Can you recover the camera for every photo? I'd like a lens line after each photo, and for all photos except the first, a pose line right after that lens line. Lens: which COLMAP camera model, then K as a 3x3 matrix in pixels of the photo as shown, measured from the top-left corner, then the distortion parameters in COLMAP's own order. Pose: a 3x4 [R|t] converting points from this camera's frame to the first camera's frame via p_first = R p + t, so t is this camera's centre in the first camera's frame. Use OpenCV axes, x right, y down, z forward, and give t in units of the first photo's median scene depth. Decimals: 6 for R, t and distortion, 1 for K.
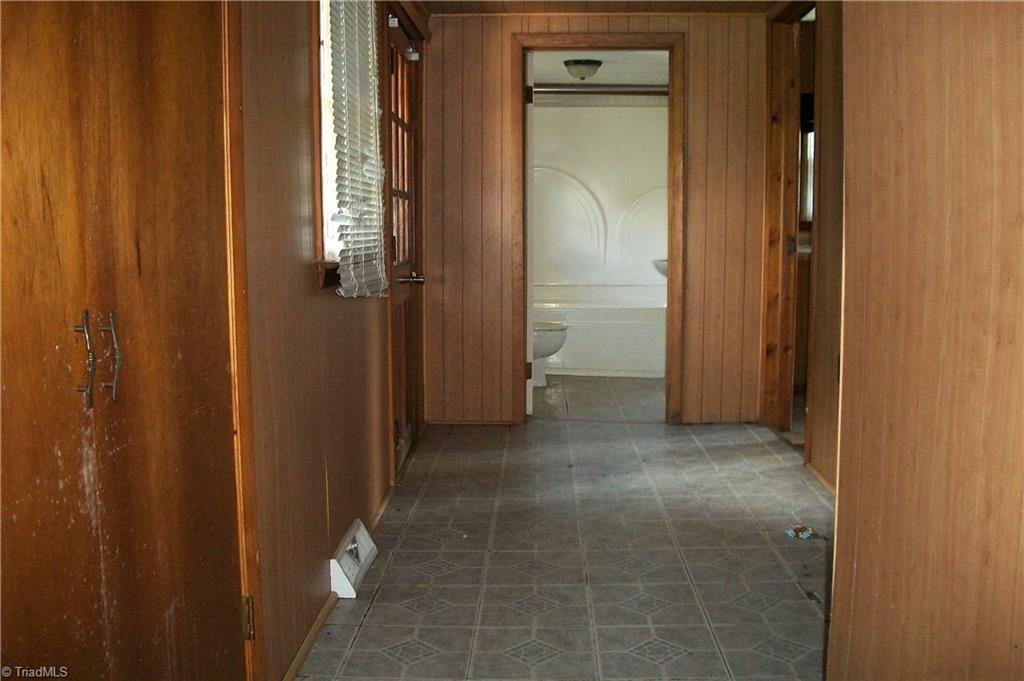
lens RADIAL K [[972.4, 0, 513.2], [0, 972.4, 339.9], [0, 0, 1]] dist [-0.114581, 0.000000]
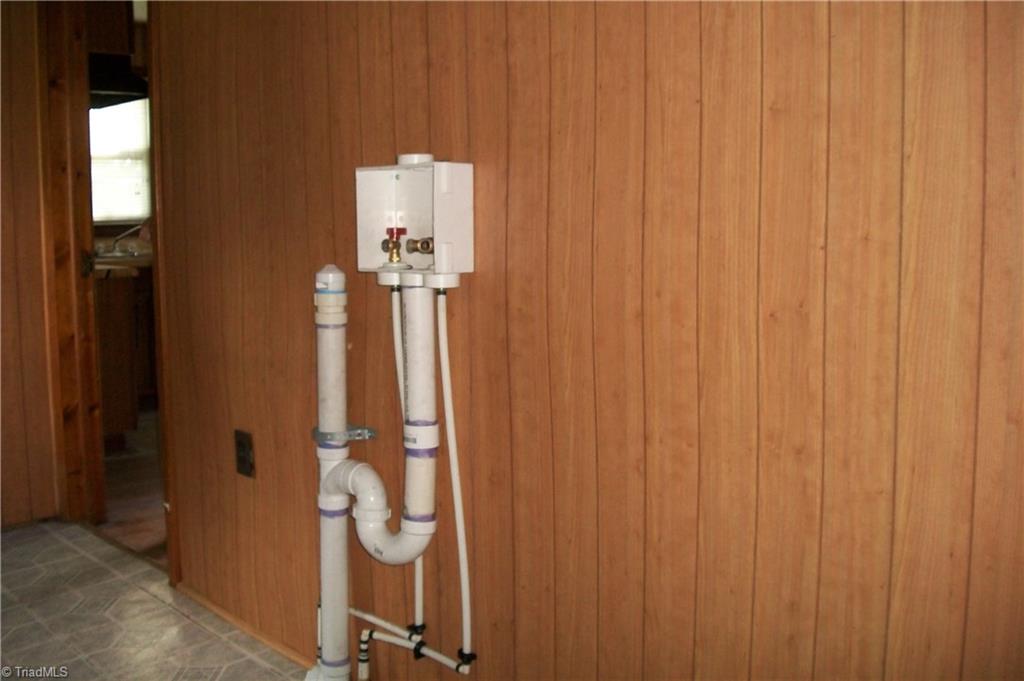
lens RADIAL K [[972.4, 0, 512.7], [0, 972.4, 335.4], [0, 0, 1]] dist [-0.114581, 0.000000]
pose [[0.689694, -0.085806, 0.718999, -0.000695], [0.093538, 0.995192, 0.029041, -0.036821], [-0.718034, 0.047224, 0.694404, 0.291552]]
